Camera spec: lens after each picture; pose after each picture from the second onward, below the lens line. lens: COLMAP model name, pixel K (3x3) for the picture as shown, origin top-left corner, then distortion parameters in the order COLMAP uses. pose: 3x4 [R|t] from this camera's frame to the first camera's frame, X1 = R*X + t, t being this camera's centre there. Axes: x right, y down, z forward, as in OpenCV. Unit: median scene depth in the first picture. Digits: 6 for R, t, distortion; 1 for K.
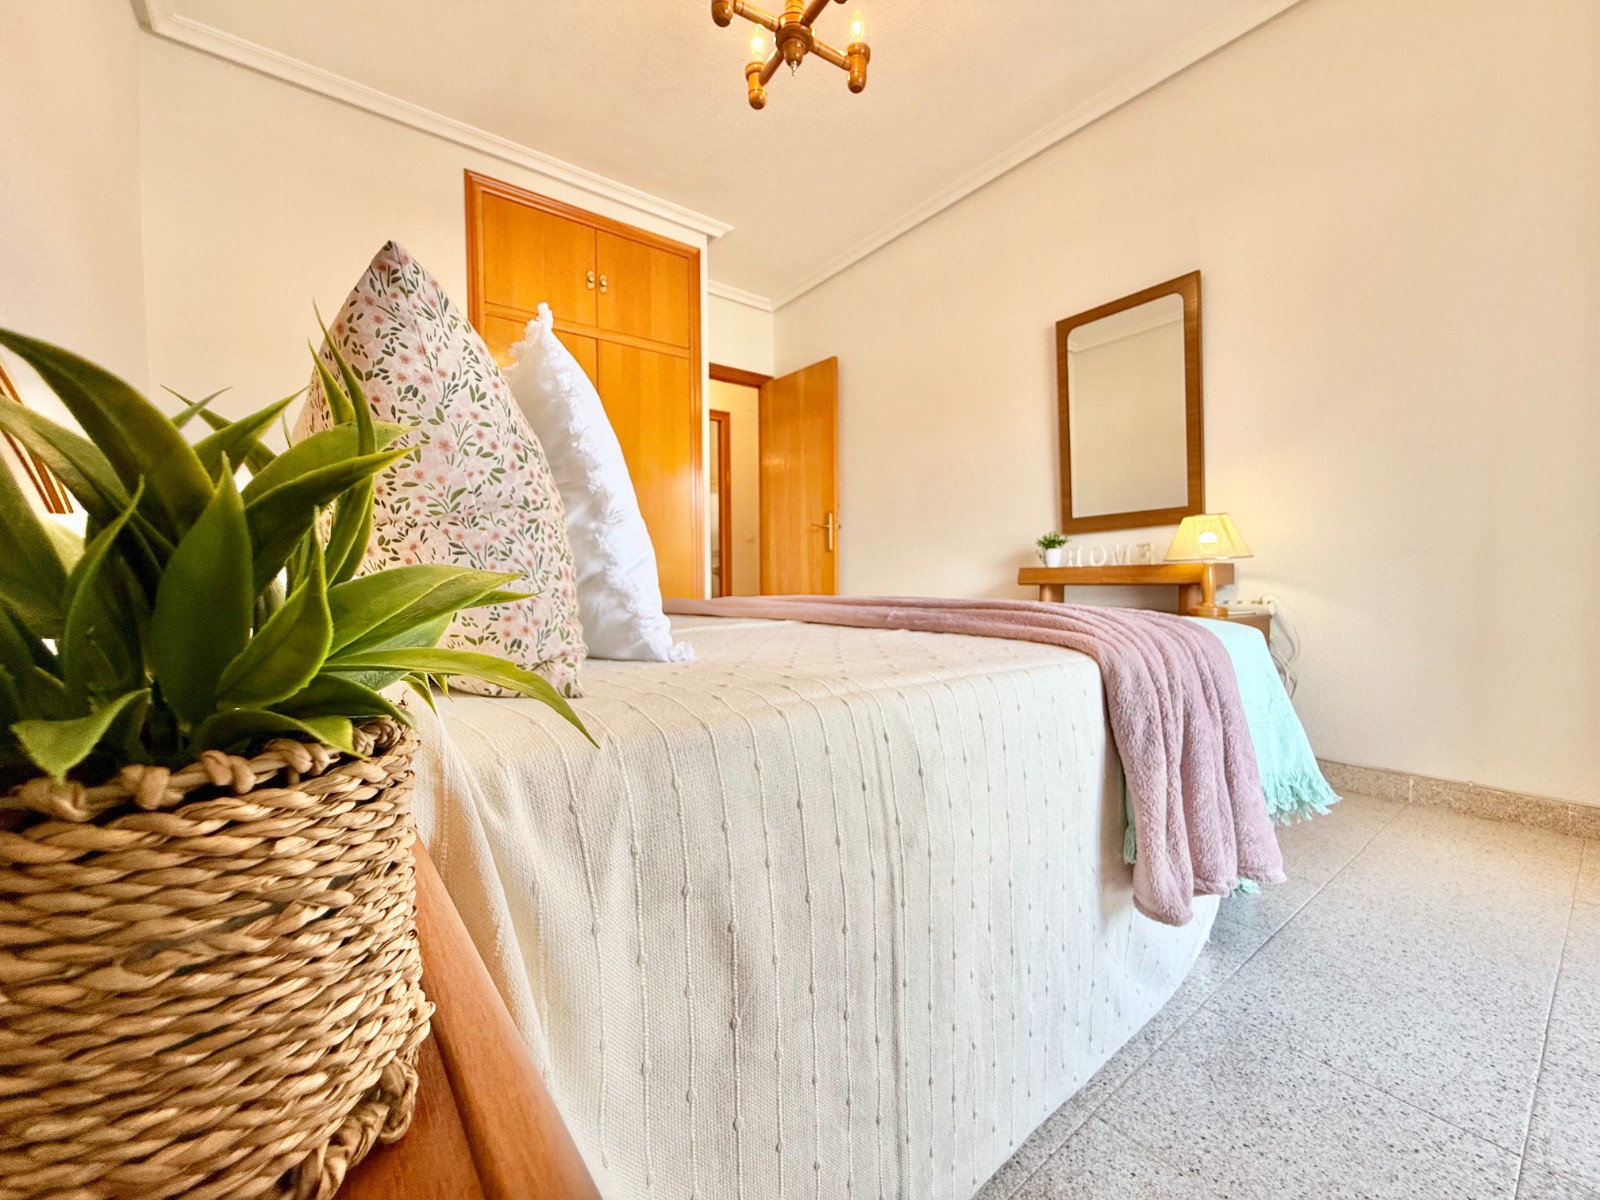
lens RADIAL K [[635.8, 0, 793.7], [0, 635.8, 599.2], [0, 0, 1]] dist [-0.000331, 0.000053]
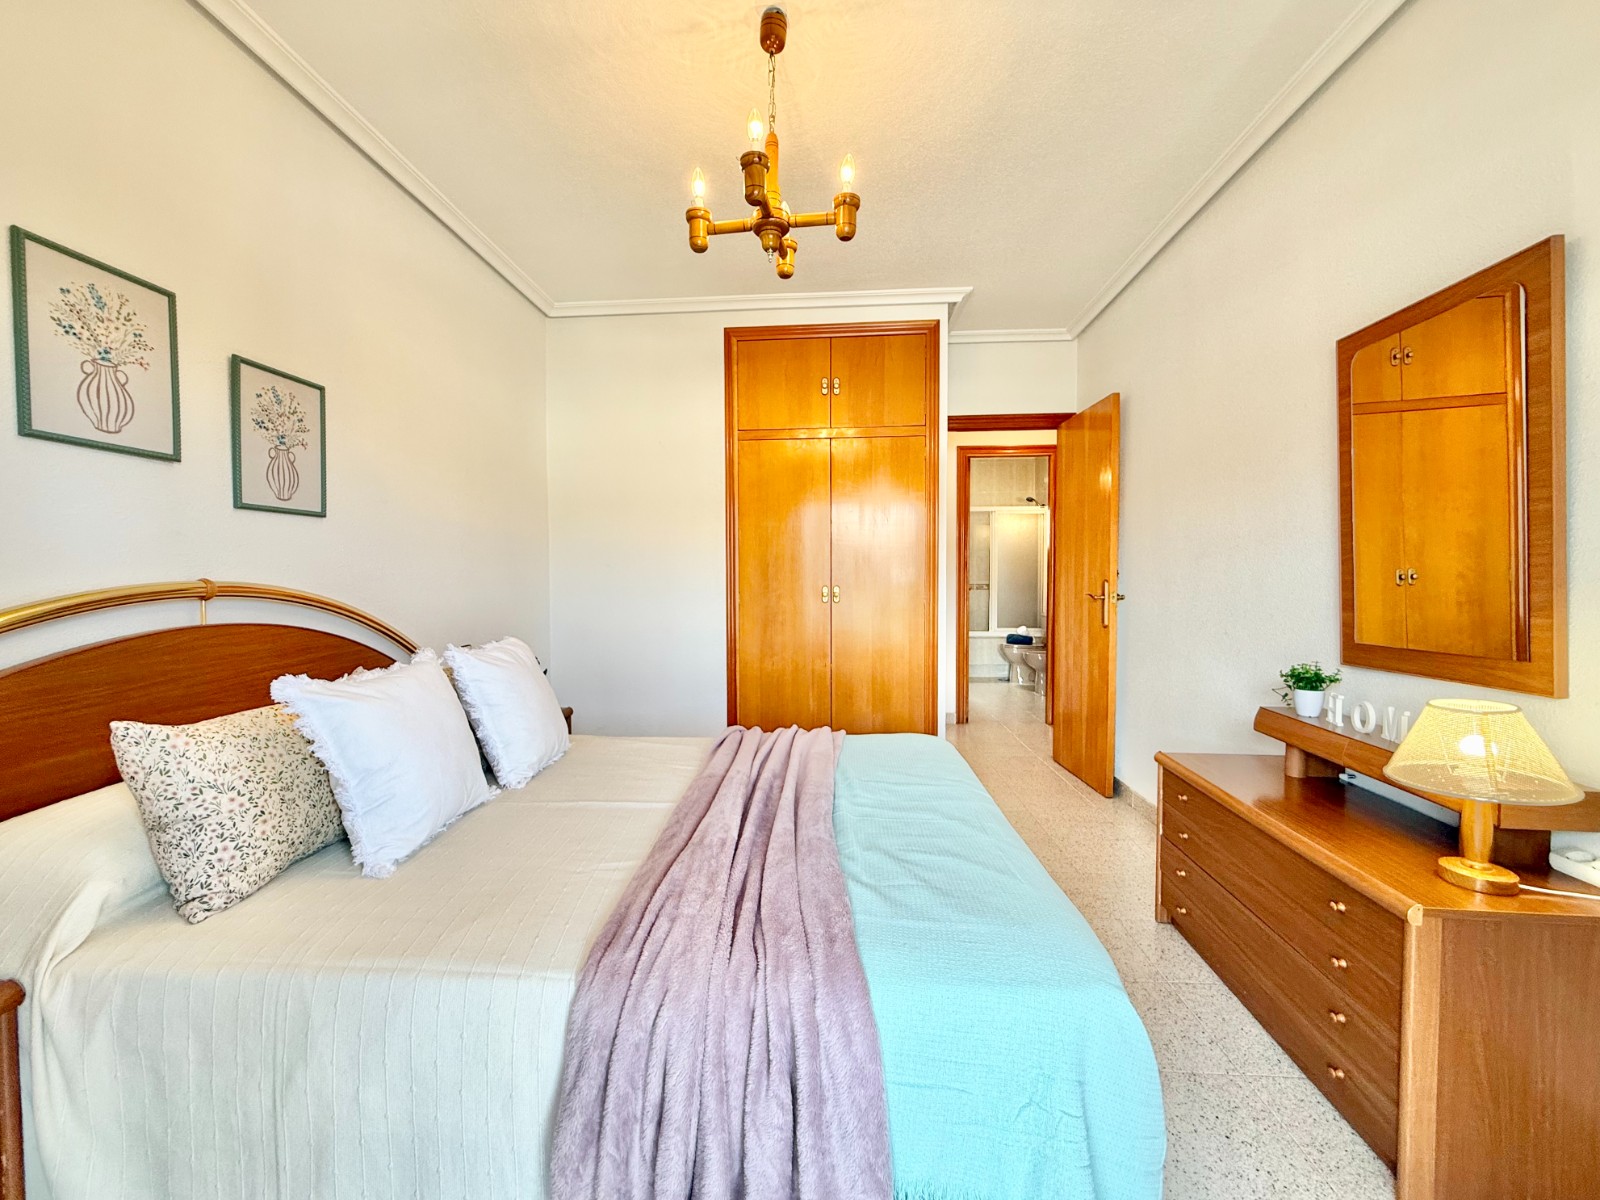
lens RADIAL K [[635.8, 0, 793.7], [0, 635.8, 599.2], [0, 0, 1]] dist [-0.000331, 0.000053]
pose [[0.750811, 0.037320, -0.659462, 0.699373], [-0.024808, 0.999291, 0.028307, -0.286875], [0.660051, -0.004894, 0.751205, 0.225039]]
